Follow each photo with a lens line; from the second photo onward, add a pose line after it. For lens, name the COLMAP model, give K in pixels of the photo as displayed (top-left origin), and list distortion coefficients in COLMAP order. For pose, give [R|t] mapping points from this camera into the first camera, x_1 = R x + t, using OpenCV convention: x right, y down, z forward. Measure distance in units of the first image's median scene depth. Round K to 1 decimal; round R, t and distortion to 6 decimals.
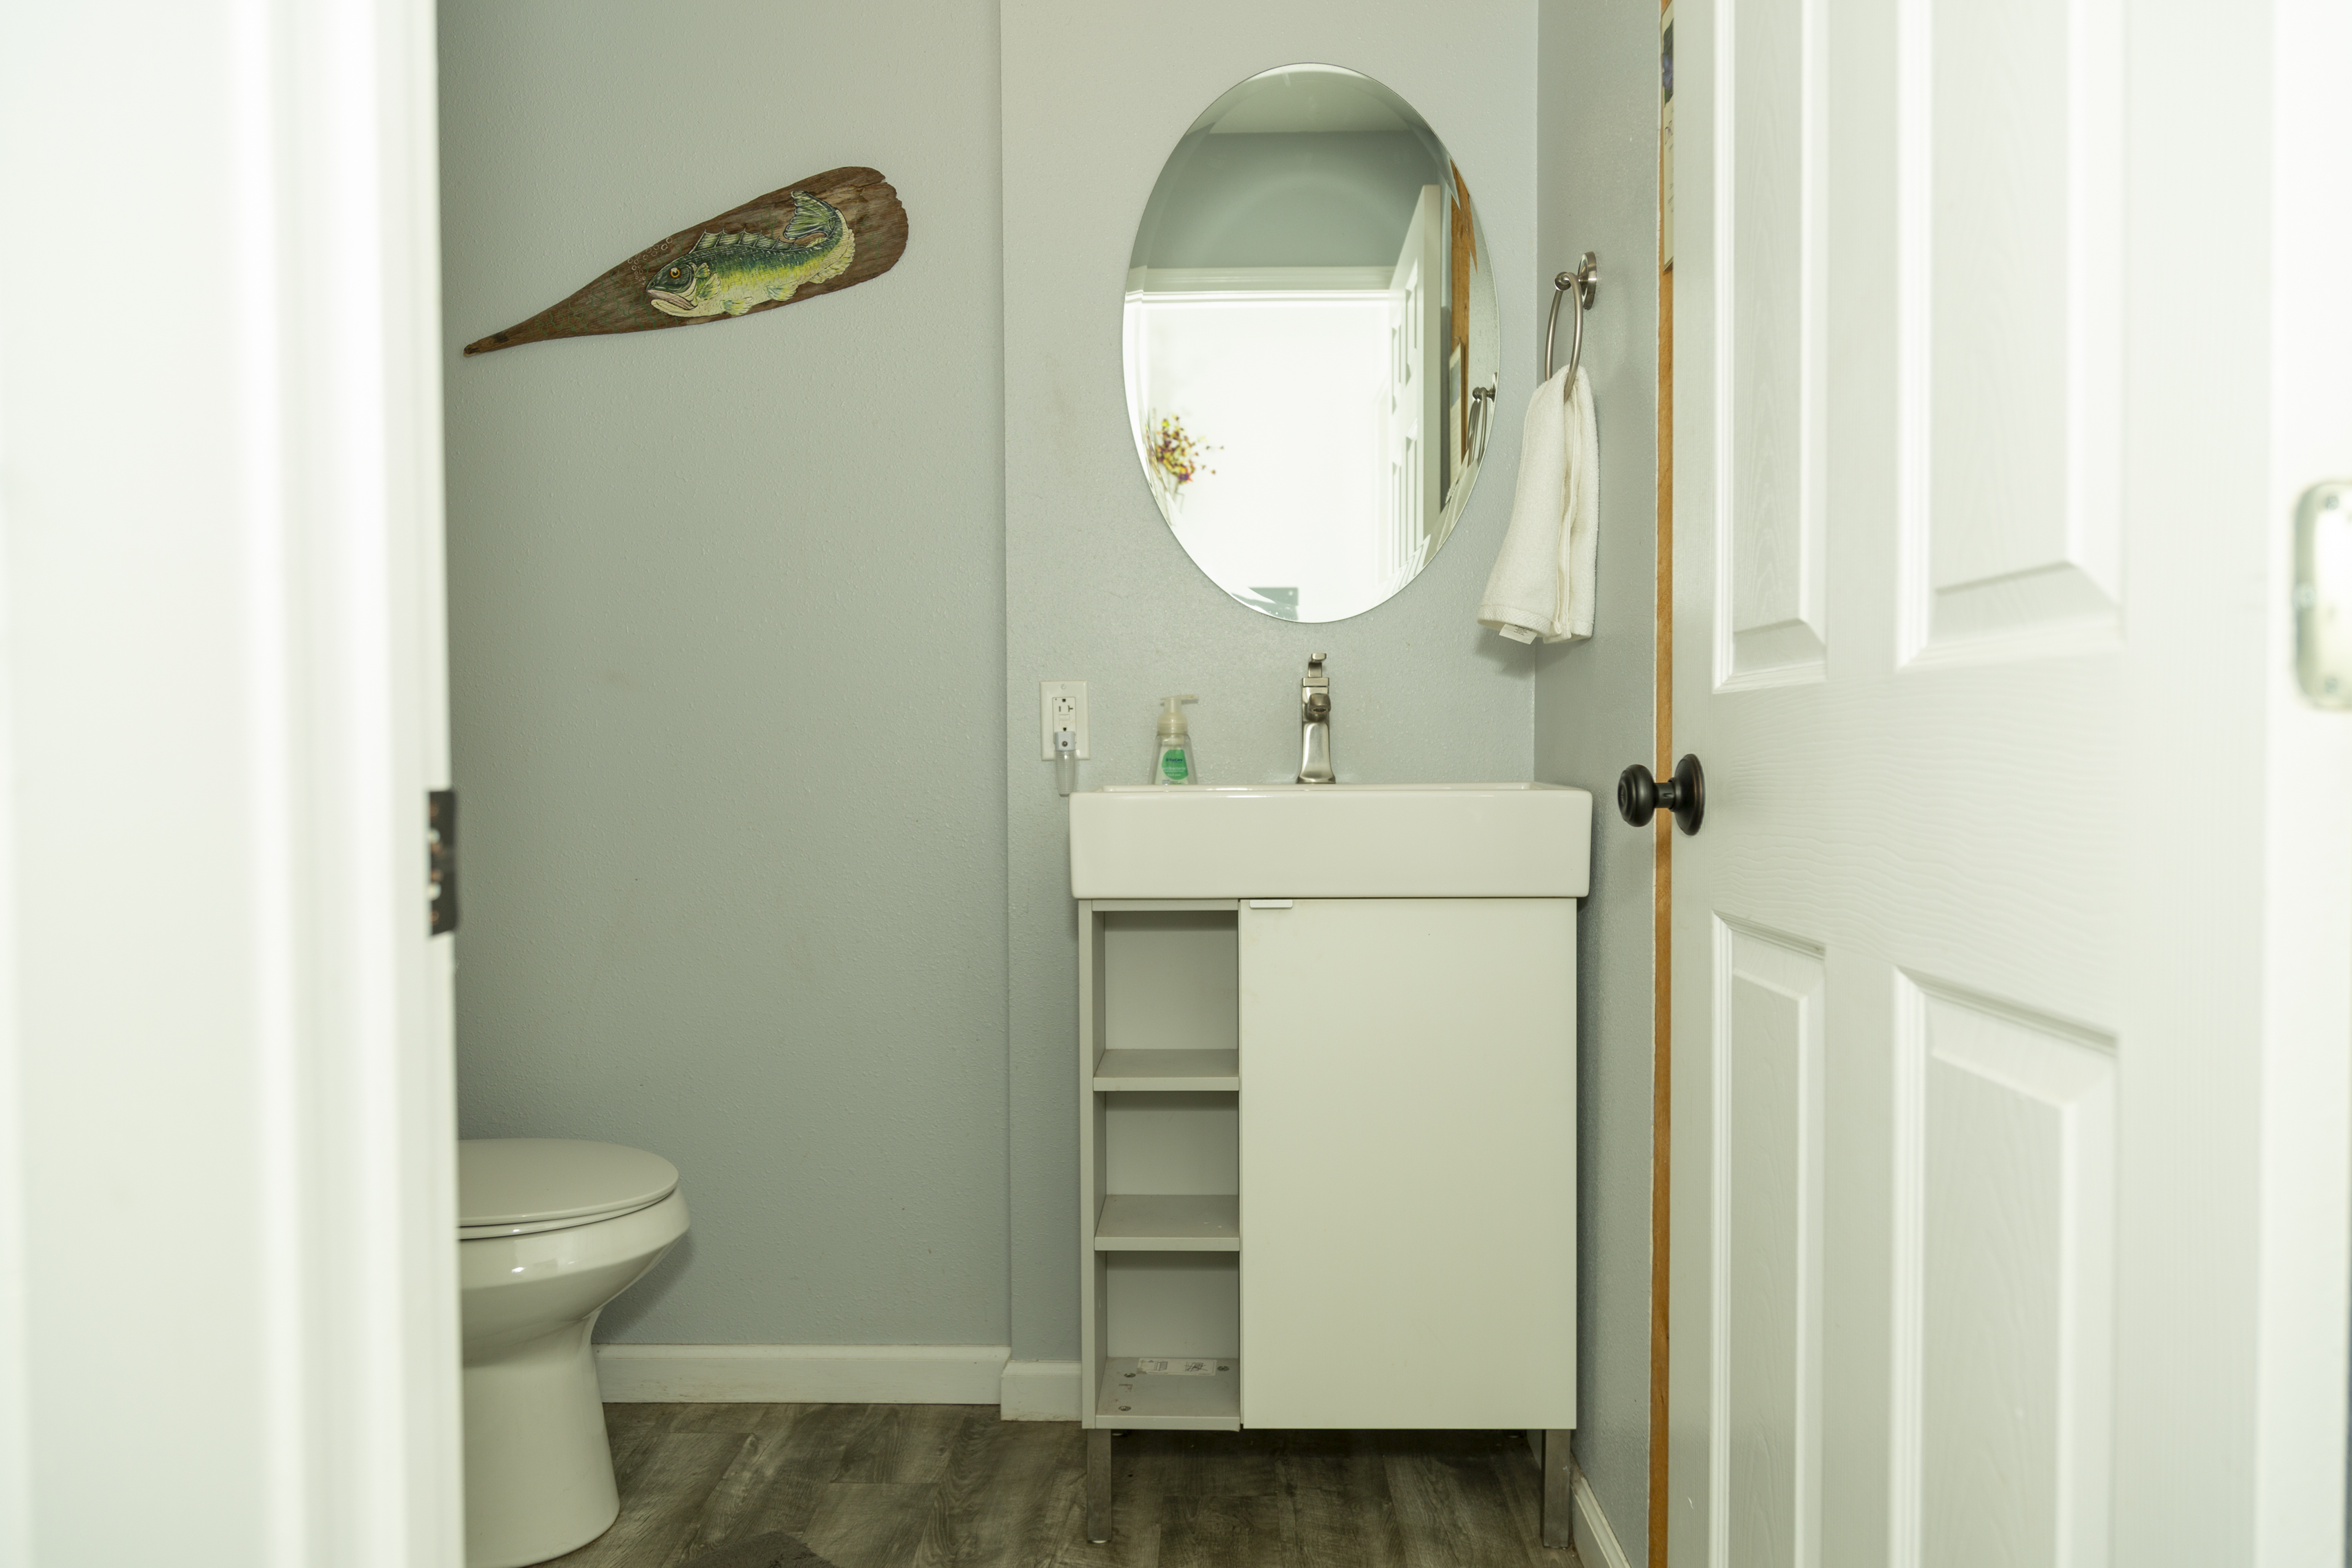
lens RADIAL K [[1543.6, 0, 1176.4], [0, 1543.6, 781.6], [0, 0, 1]] dist [0.006946, -0.006536]
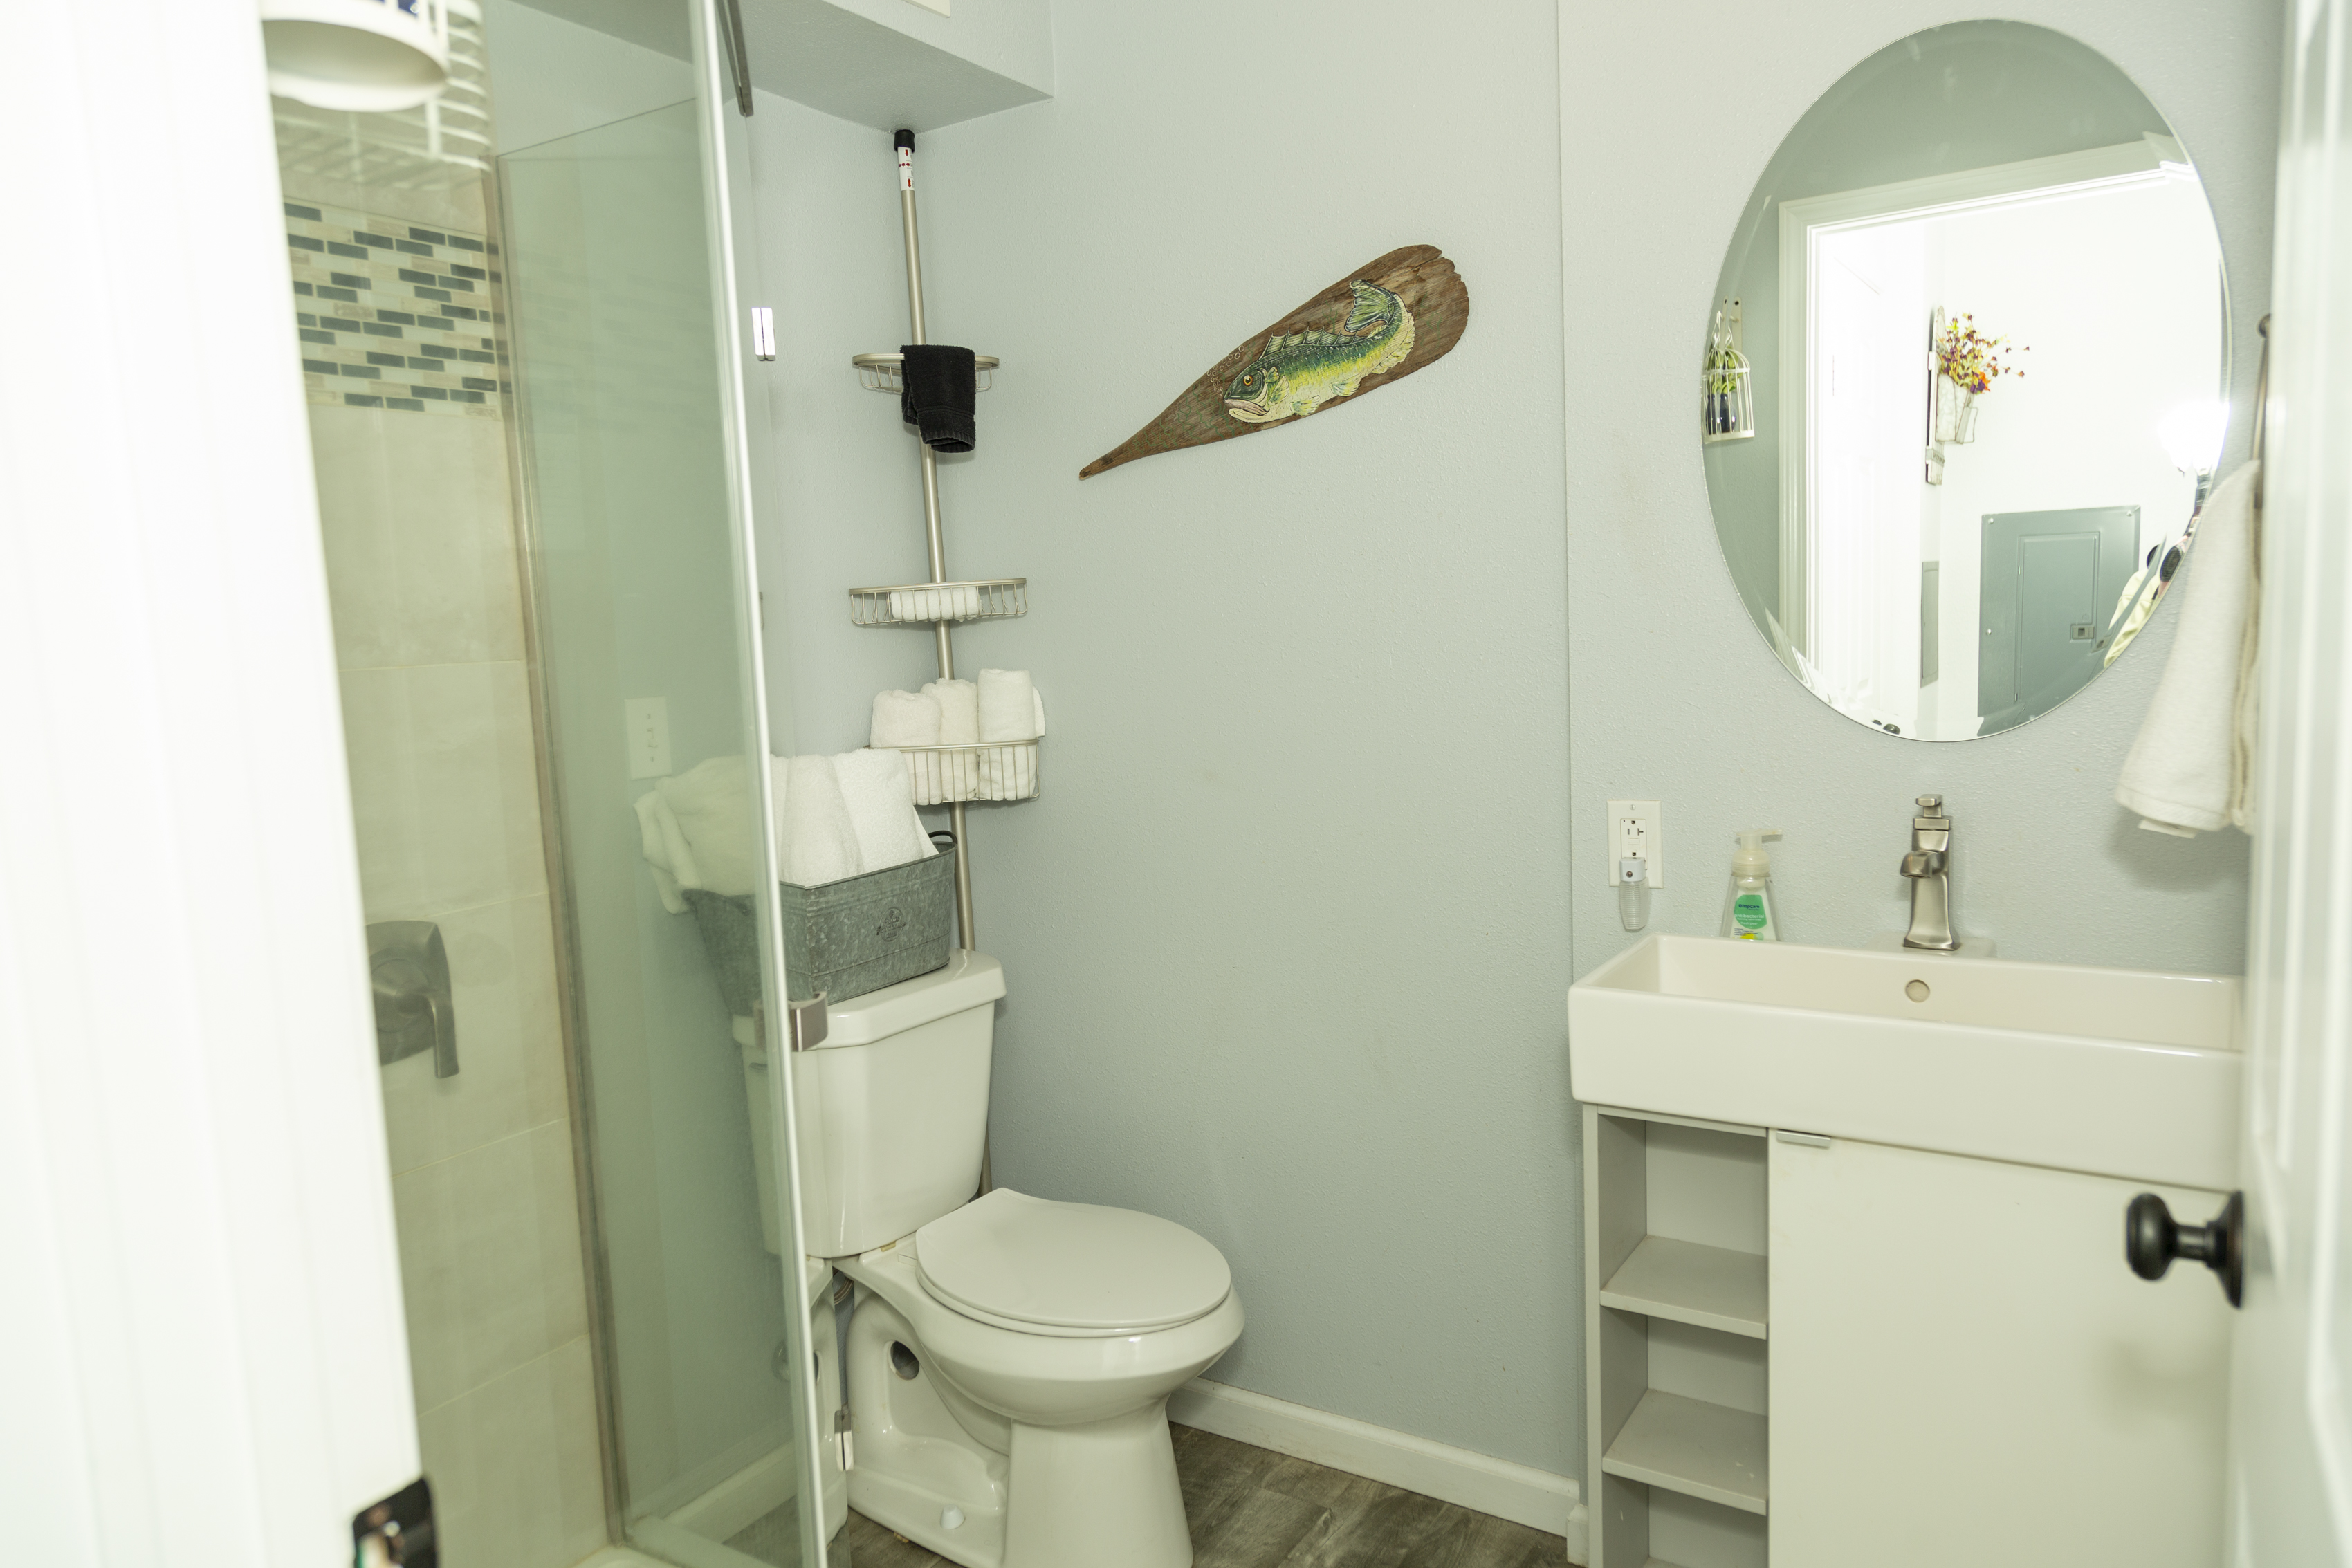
lens RADIAL K [[1543.6, 0, 1176.6], [0, 1543.6, 786.1], [0, 0, 1]] dist [0.006946, -0.006536]
pose [[0.852204, 0.026648, -0.522531, 0.167708], [0.029374, 0.994690, 0.098634, -0.168423], [0.522385, -0.099405, 0.846896, 0.101731]]
